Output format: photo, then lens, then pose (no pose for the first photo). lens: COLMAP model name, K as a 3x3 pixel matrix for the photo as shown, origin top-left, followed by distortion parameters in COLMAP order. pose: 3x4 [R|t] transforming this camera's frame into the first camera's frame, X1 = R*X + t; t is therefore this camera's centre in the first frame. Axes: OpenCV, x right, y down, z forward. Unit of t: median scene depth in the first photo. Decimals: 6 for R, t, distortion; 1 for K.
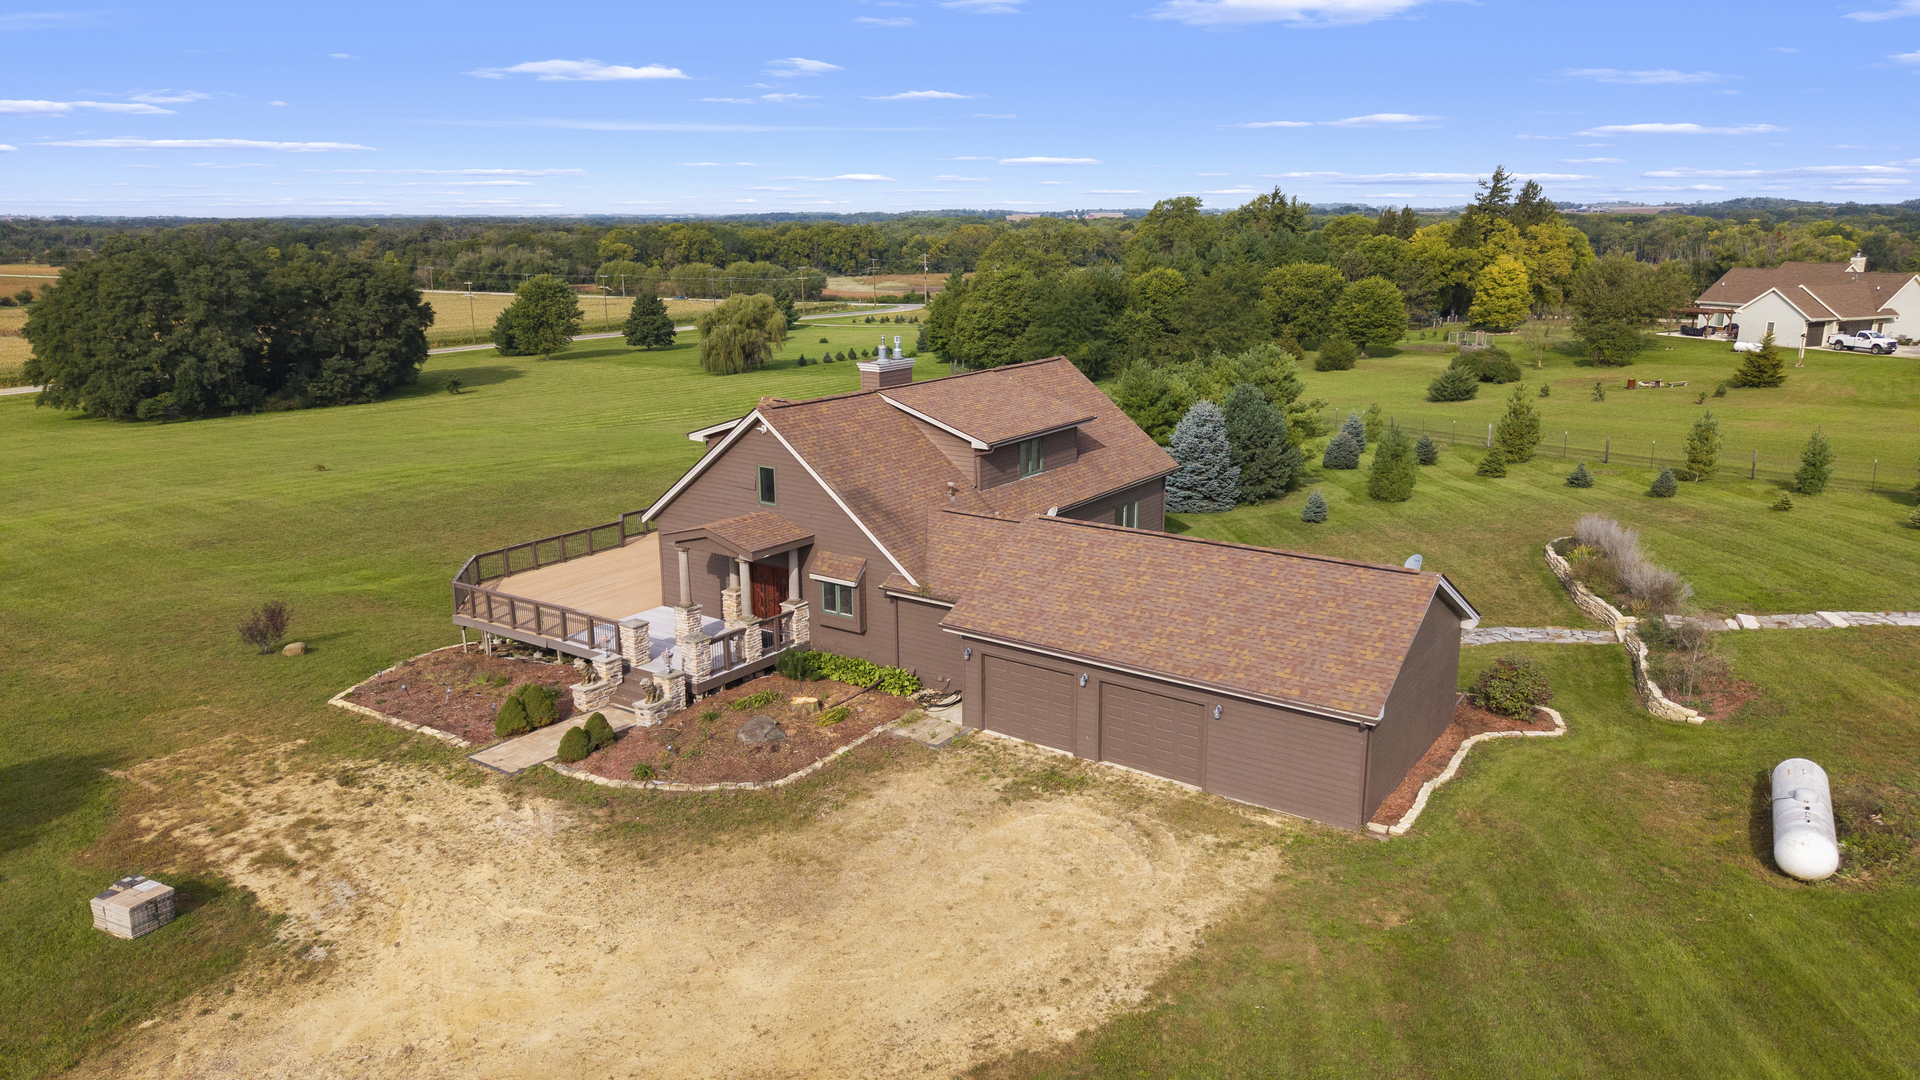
lens RADIAL K [[1299.7, 0, 968.8], [0, 1299.7, 529.3], [0, 0, 1]] dist [0.031662, -0.033884]
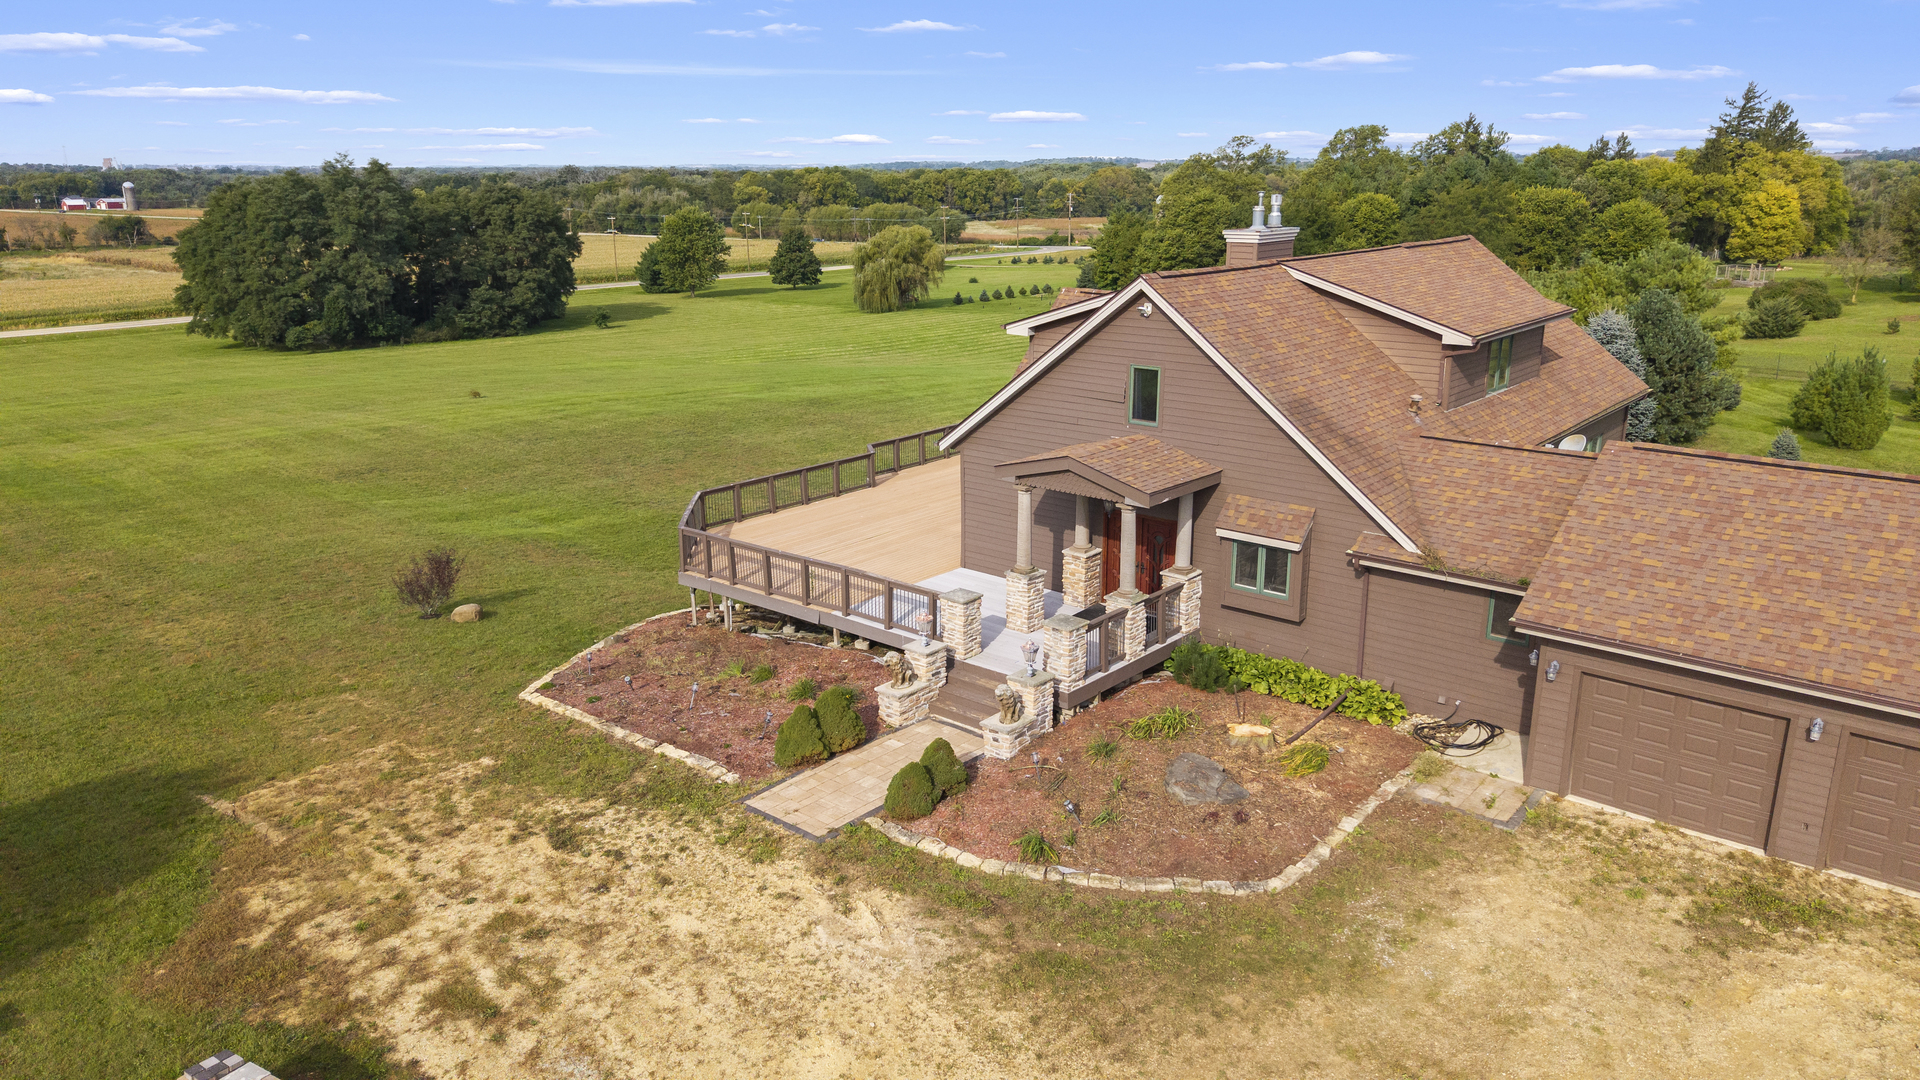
lens RADIAL K [[1299.7, 0, 961.5], [0, 1299.7, 540.8], [0, 0, 1]] dist [0.031662, -0.033884]
pose [[0.995381, 0.025397, -0.092581, -0.147397], [-0.021308, 0.998765, 0.044890, 0.010453], [0.093607, -0.042710, 0.994693, 0.255153]]
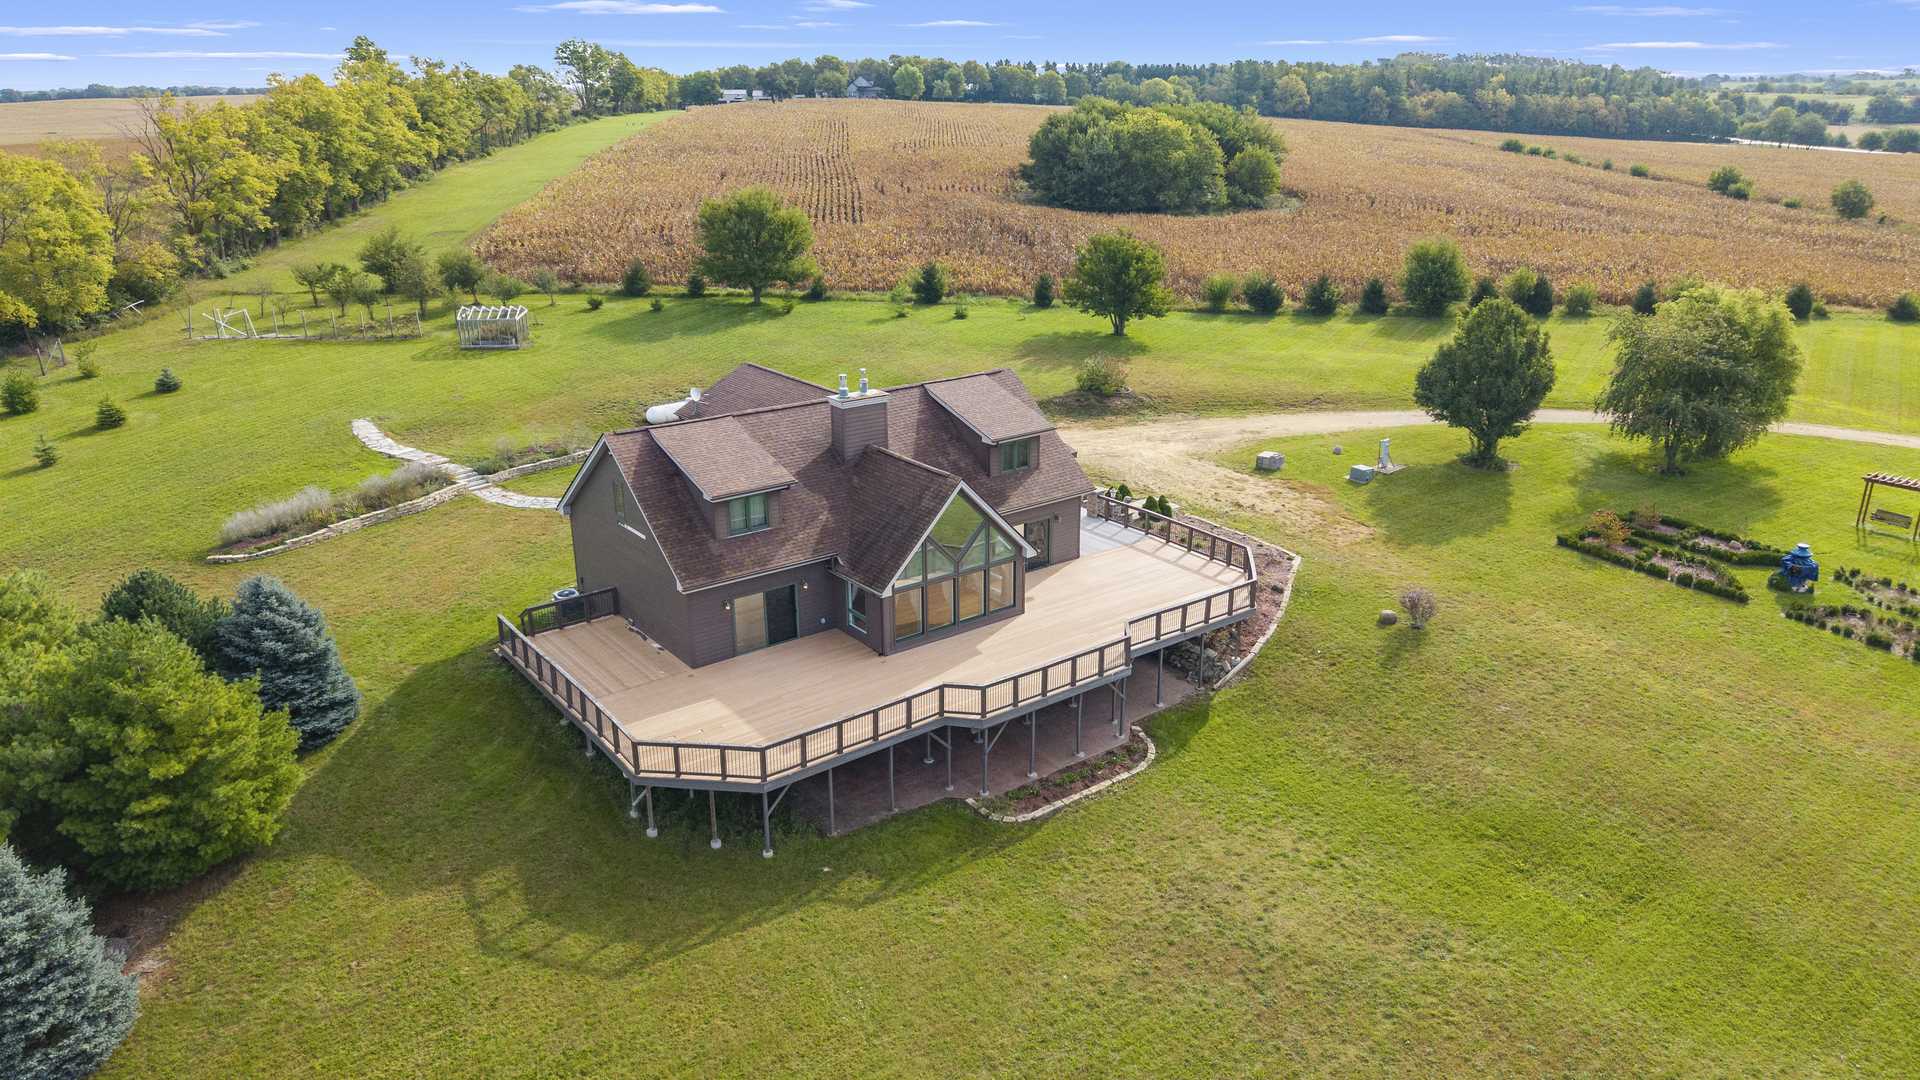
lens RADIAL K [[1299.7, 0, 955.9], [0, 1299.7, 536.8], [0, 0, 1]] dist [0.031662, -0.033884]
pose [[-0.952455, -0.089531, 0.291227, -0.413350], [0.081264, 0.846573, 0.526033, -0.526512], [-0.293641, 0.524689, -0.799047, 1.728447]]
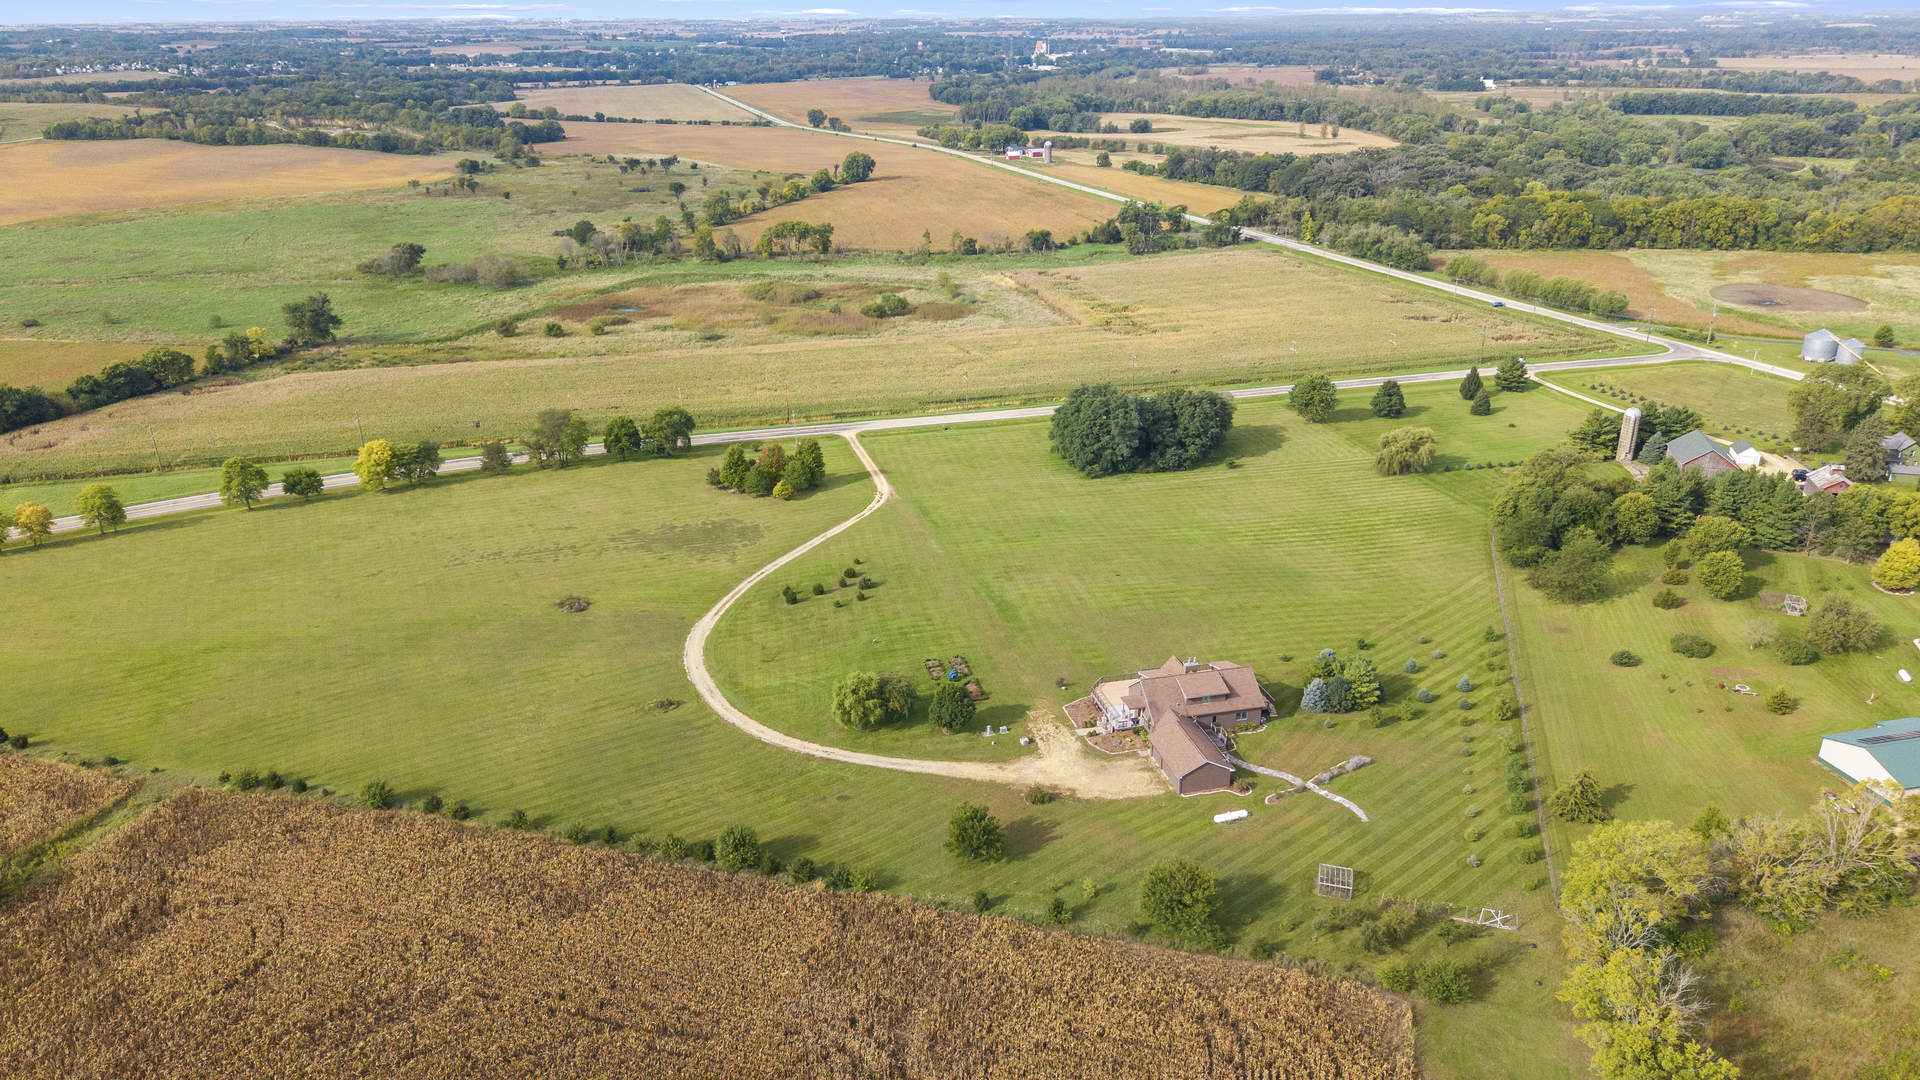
lens RADIAL K [[1299.7, 0, 948.4], [0, 1299.7, 551.5], [0, 0, 1]] dist [0.031662, -0.033884]
pose [[0.751704, 0.250261, -0.610172, 1.724590], [-0.147114, 0.965522, 0.214768, -1.194542], [0.642883, -0.071677, 0.762604, -2.544567]]
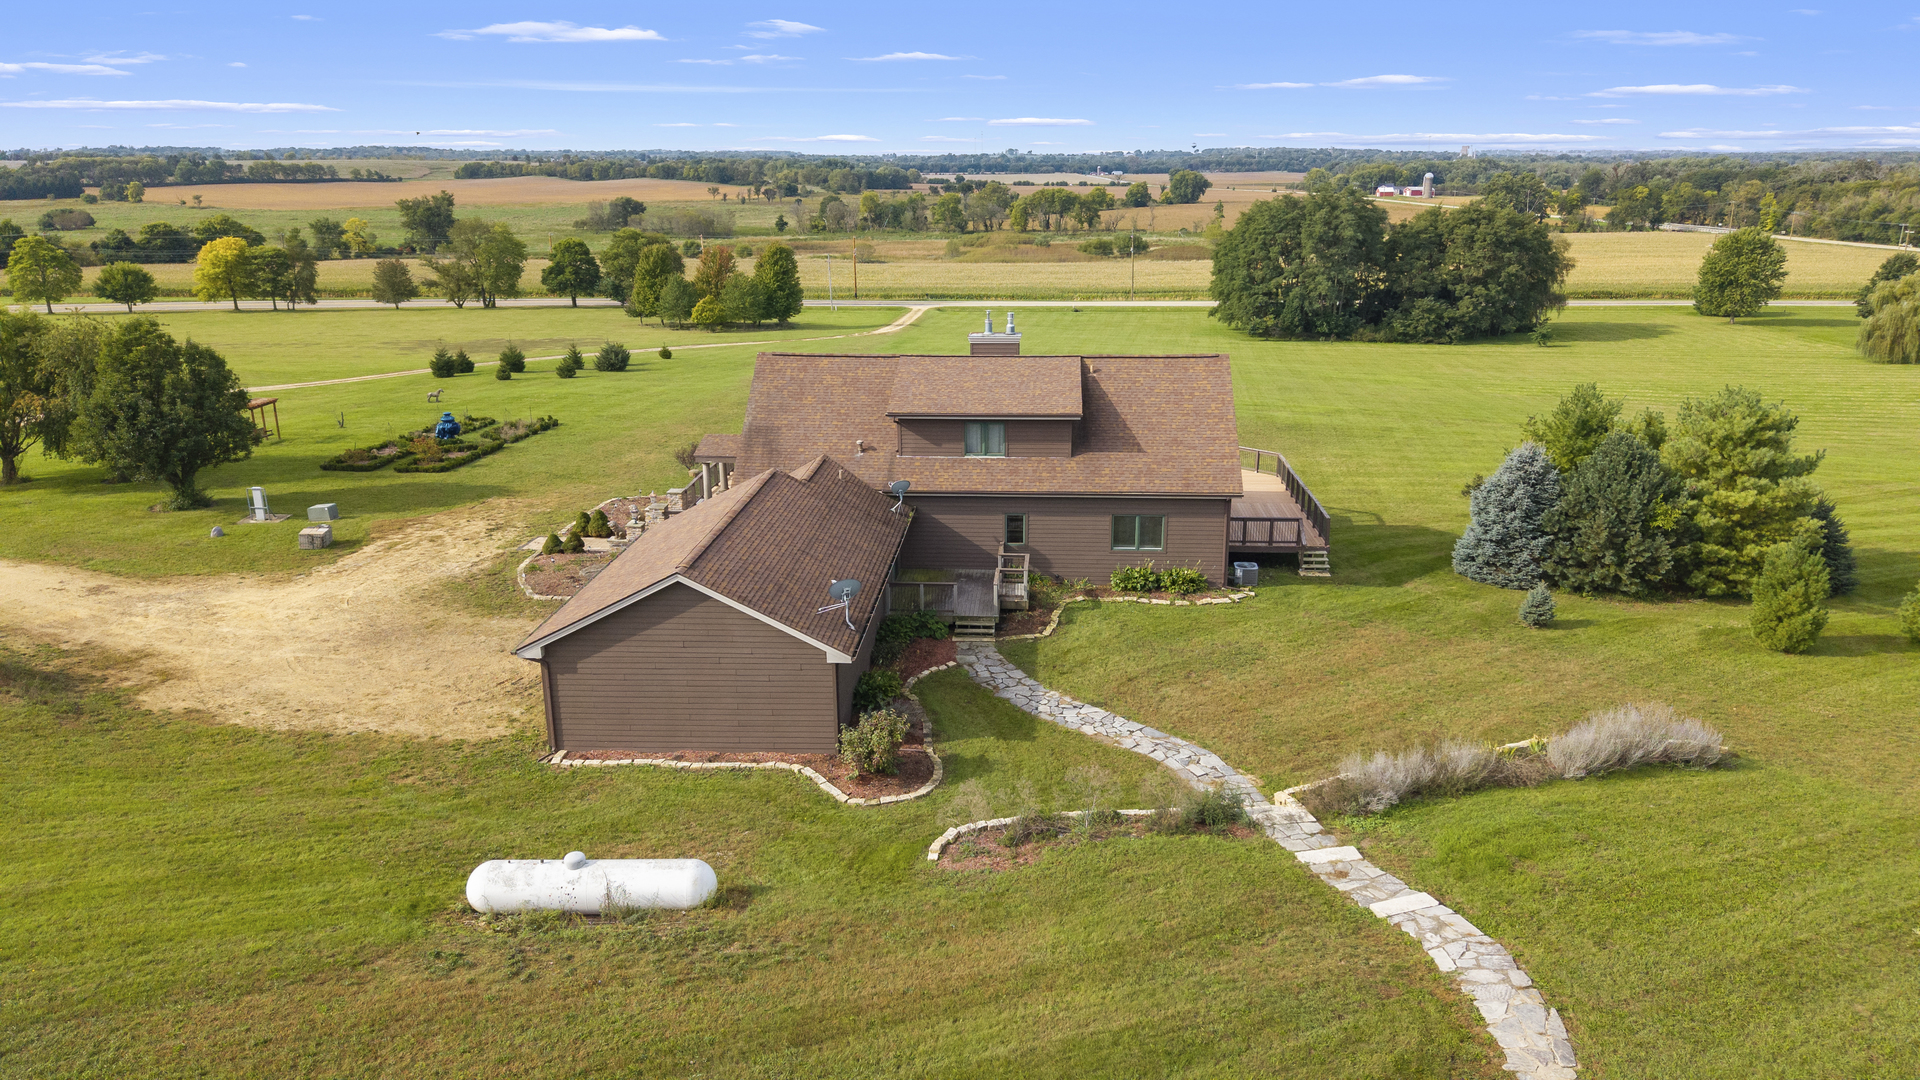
lens RADIAL K [[1299.7, 0, 960.6], [0, 1299.7, 541.8], [0, 0, 1]] dist [0.031662, -0.033884]
pose [[0.519120, 0.244059, -0.819115, 0.812681], [-0.197804, 0.966652, 0.162658, -0.123376], [0.831497, 0.077585, 0.550084, 0.358849]]
